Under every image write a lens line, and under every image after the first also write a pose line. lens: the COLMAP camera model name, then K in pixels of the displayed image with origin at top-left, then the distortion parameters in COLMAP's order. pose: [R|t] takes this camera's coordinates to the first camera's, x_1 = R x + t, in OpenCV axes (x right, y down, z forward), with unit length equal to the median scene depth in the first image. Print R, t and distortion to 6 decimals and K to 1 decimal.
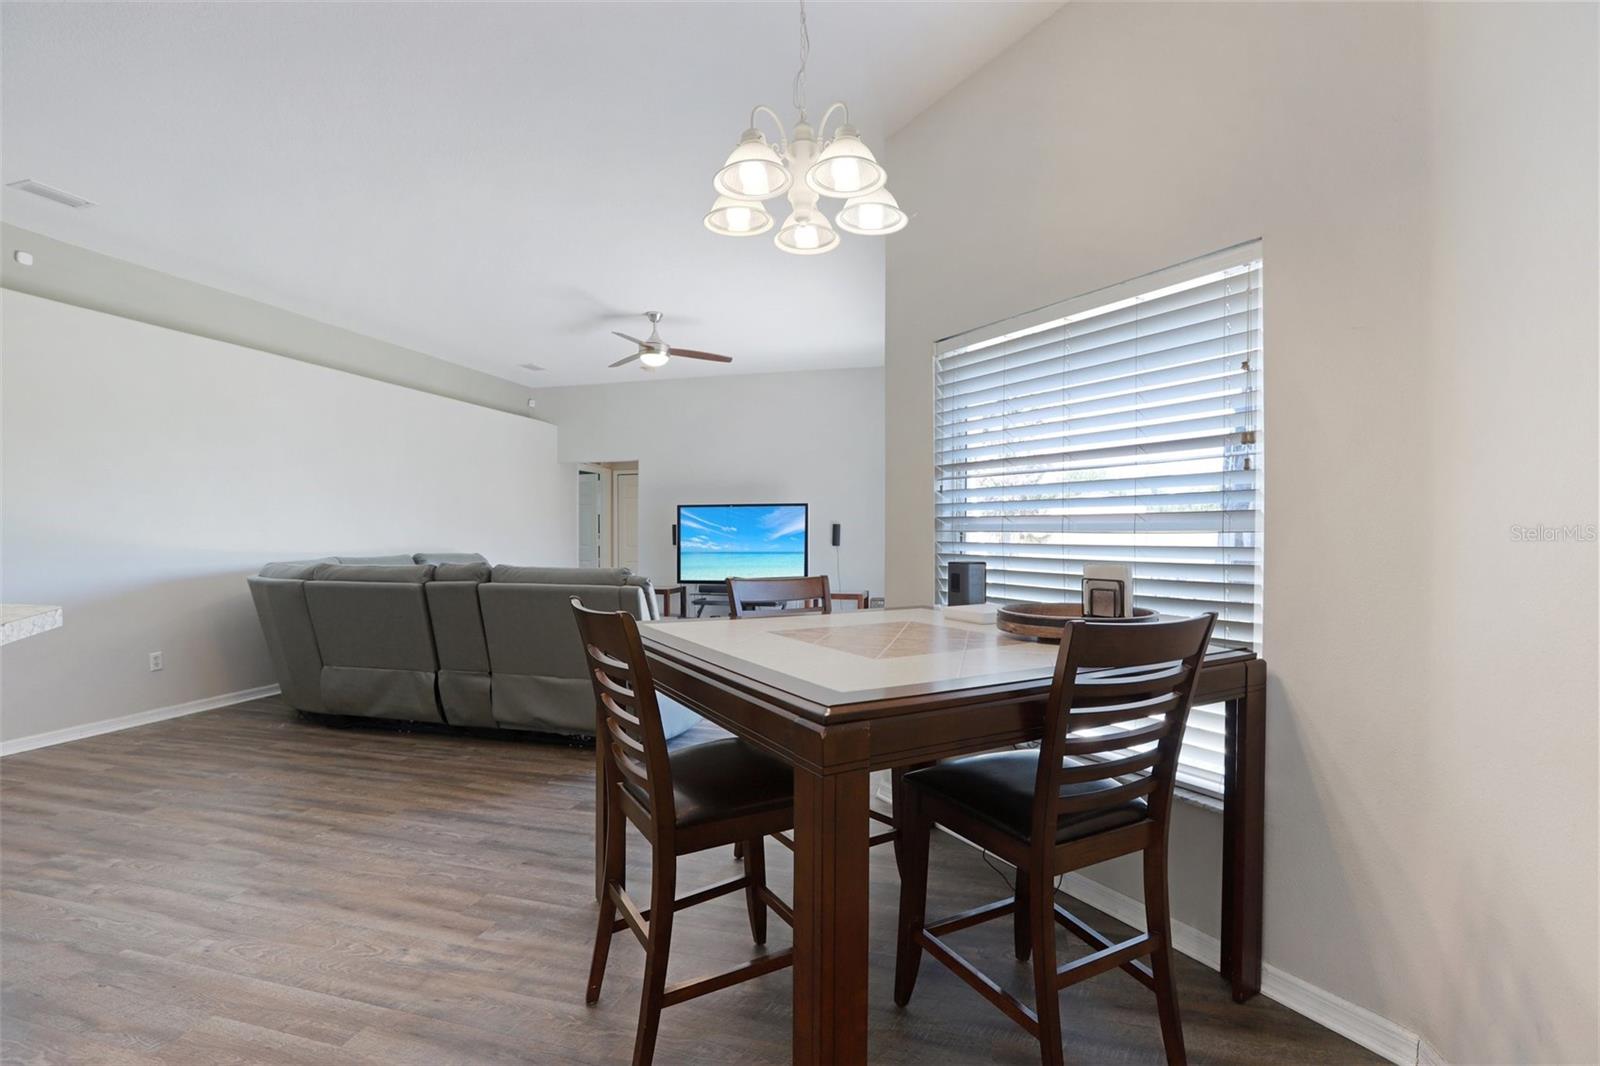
lens RADIAL K [[723.4, 0, 792.8], [0, 723.4, 534.9], [0, 0, 1]] dist [-0.045689, 0.013497]
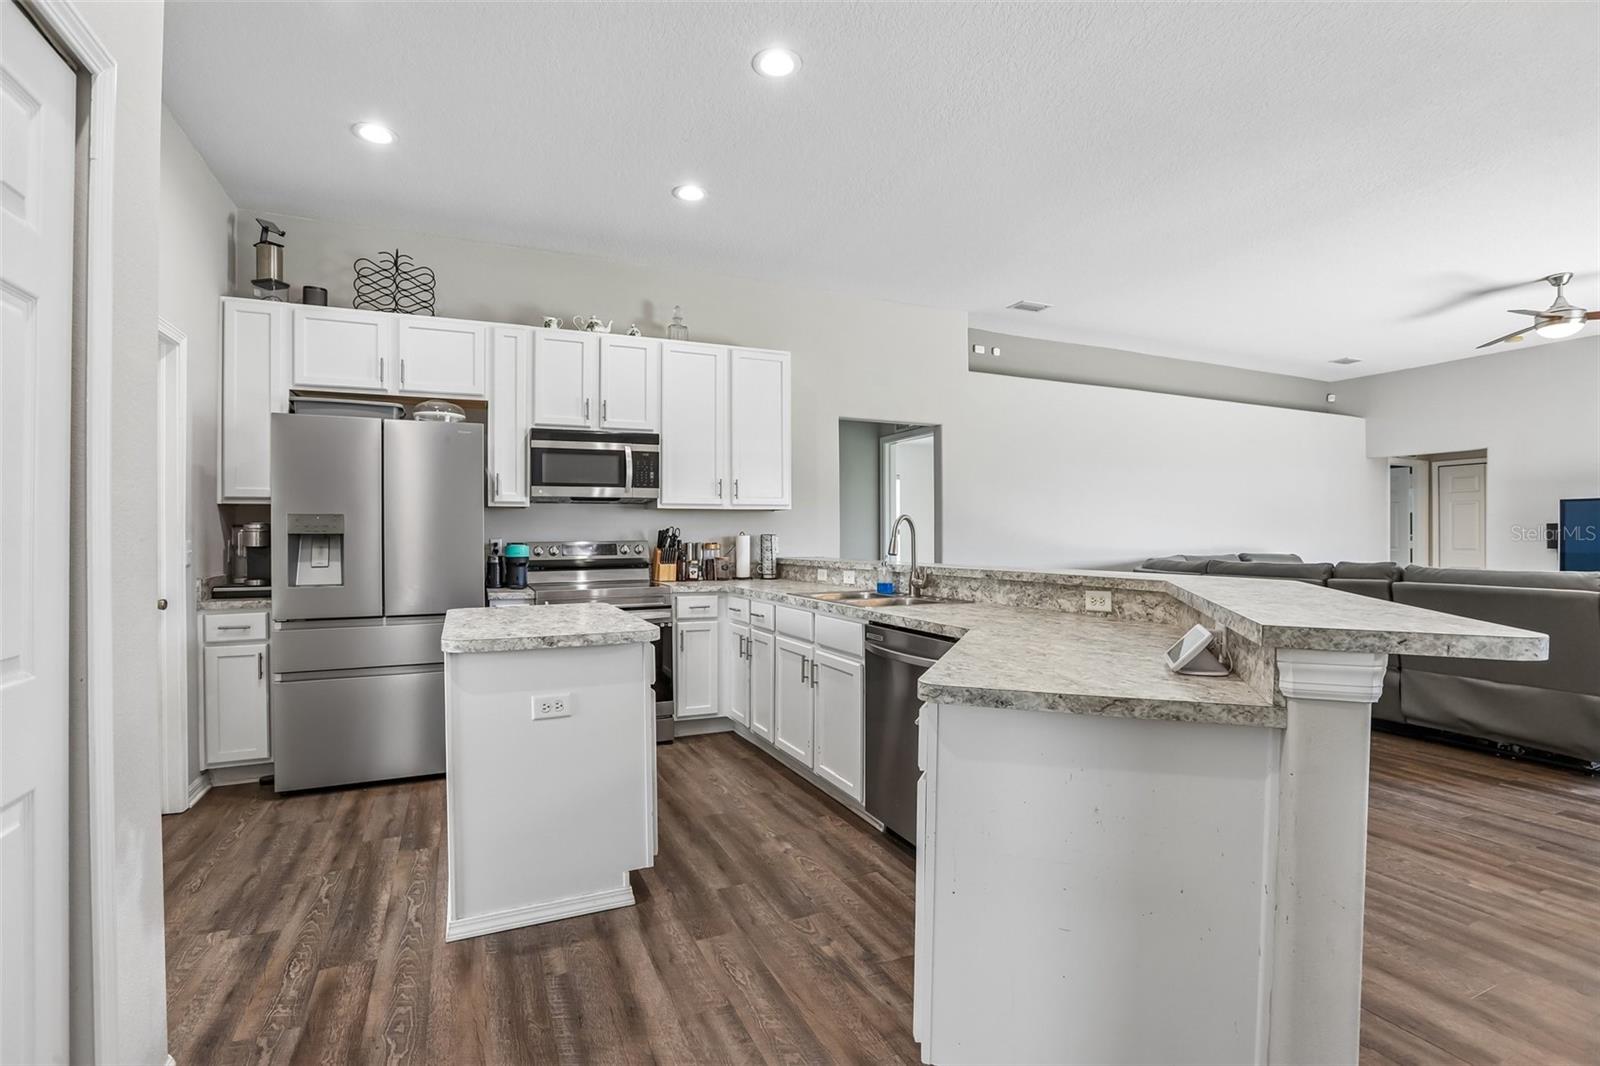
lens RADIAL K [[736.2, 0, 795.6], [0, 736.2, 534.4], [0, 0, 1]] dist [-0.062304, 0.025682]
pose [[0.631169, -0.001907, -0.775643, -0.173740], [-0.000668, 0.999995, -0.003003, 0.001041], [0.775645, 0.002414, 0.631165, -0.345184]]
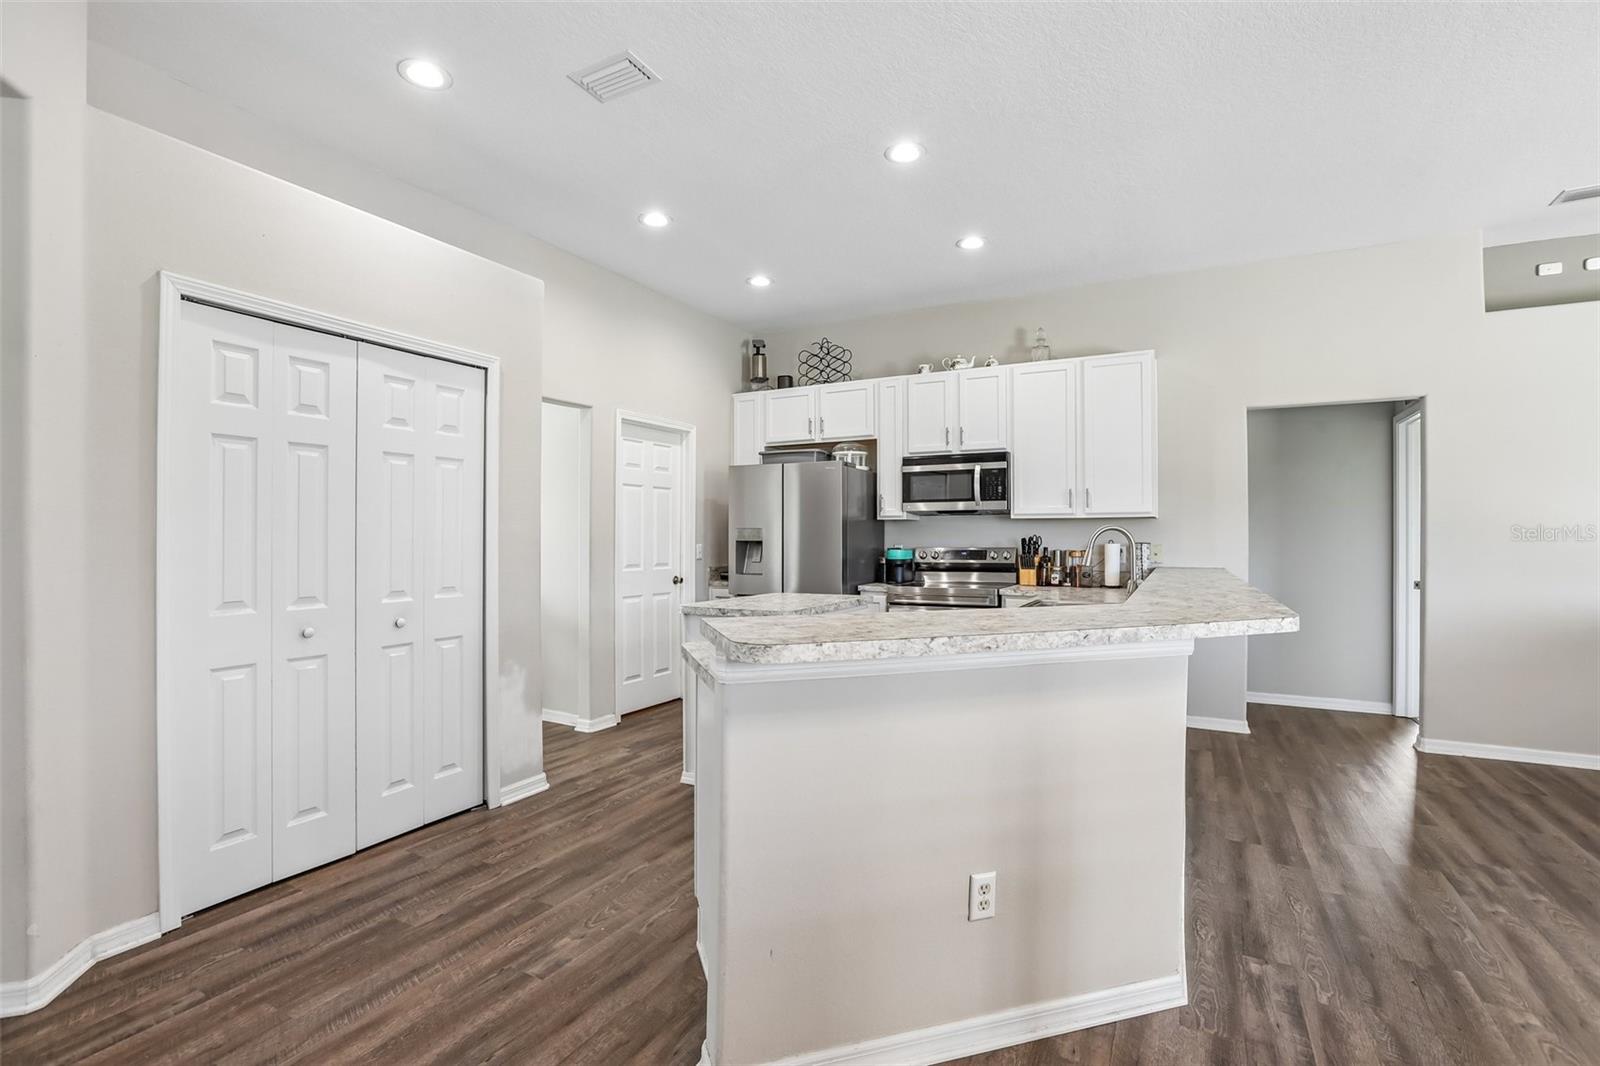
lens RADIAL K [[741.8, 0, 802.4], [0, 741.8, 536.8], [0, 0, 1]] dist [-0.050972, 0.015998]
pose [[-0.231991, -0.000738, -0.972718, 0.129468], [-0.004757, 0.999989, 0.000376, -0.010285], [0.972706, 0.004714, -0.231992, 0.167354]]
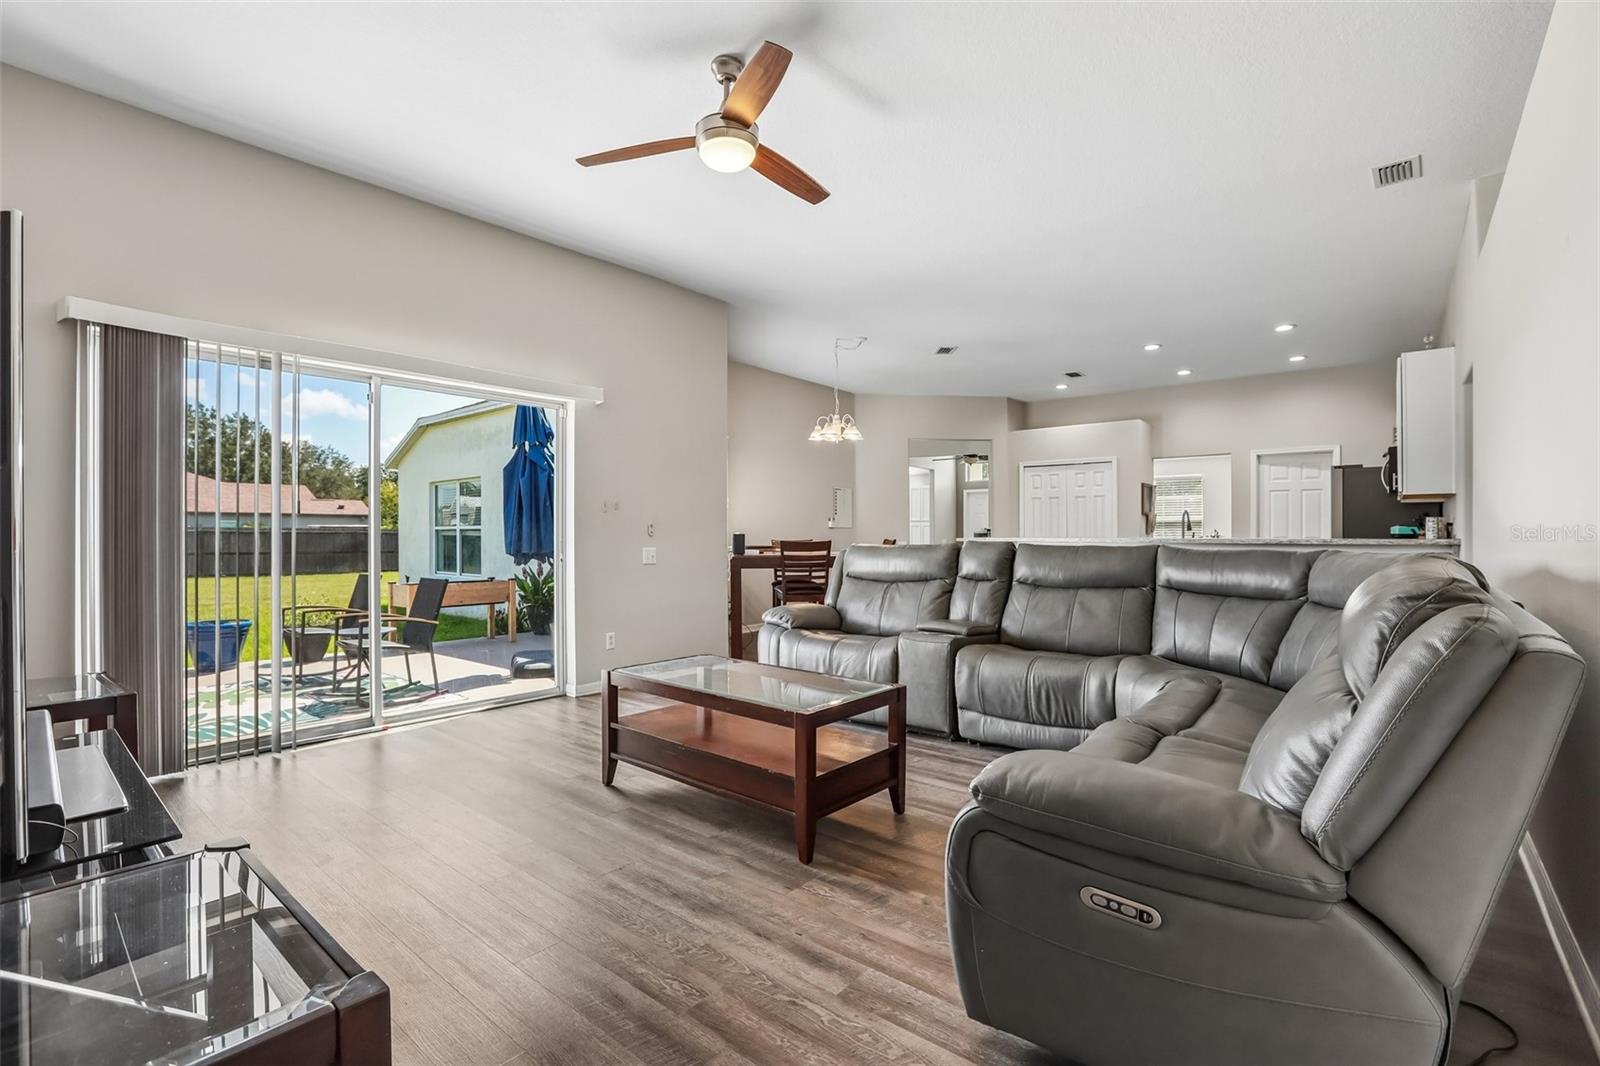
lens RADIAL K [[741.8, 0, 802.4], [0, 741.8, 536.8], [0, 0, 1]] dist [-0.050972, 0.015998]
pose [[-0.893257, 0.002661, 0.449539, -0.780640], [0.003654, 0.999992, 0.001340, 0.032426], [-0.449532, 0.002840, -0.893260, 2.172947]]
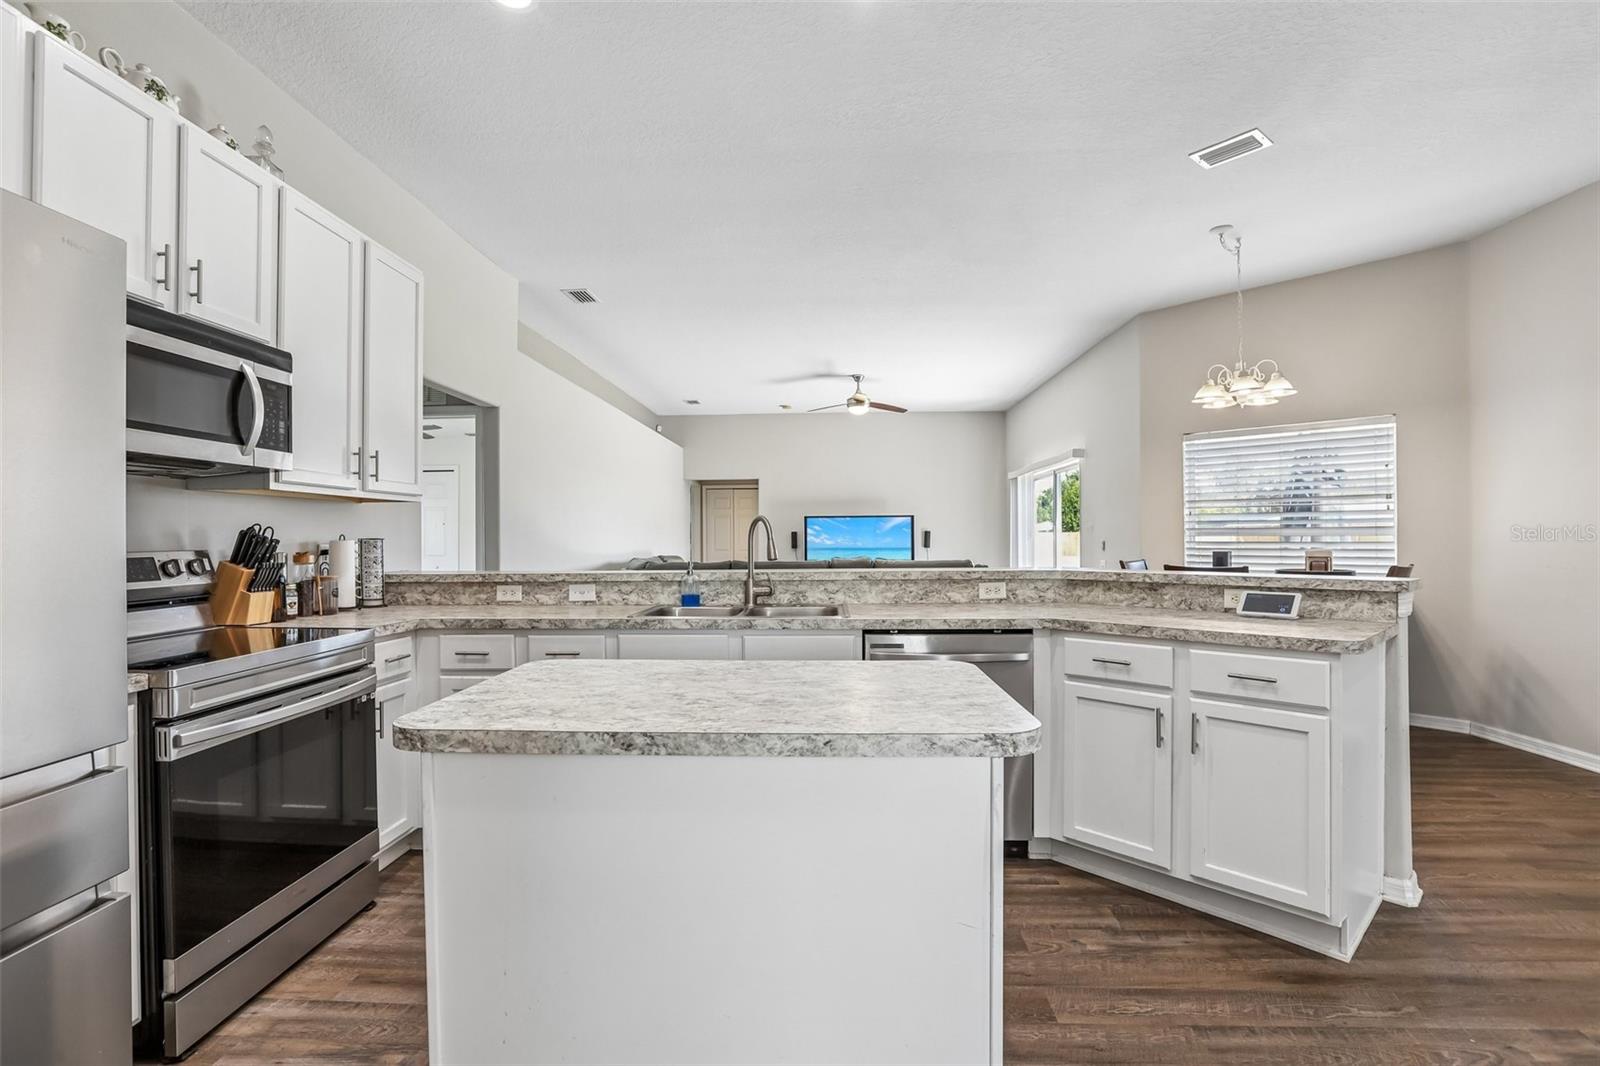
lens RADIAL K [[722.3, 0, 804.0], [0, 722.3, 534.0], [0, 0, 1]] dist [-0.035374, 0.013069]
pose [[0.977430, -0.002658, 0.211242, -0.903728], [0.004570, 0.999953, -0.008563, 0.001404], [-0.211209, 0.009335, 0.977396, -0.466967]]
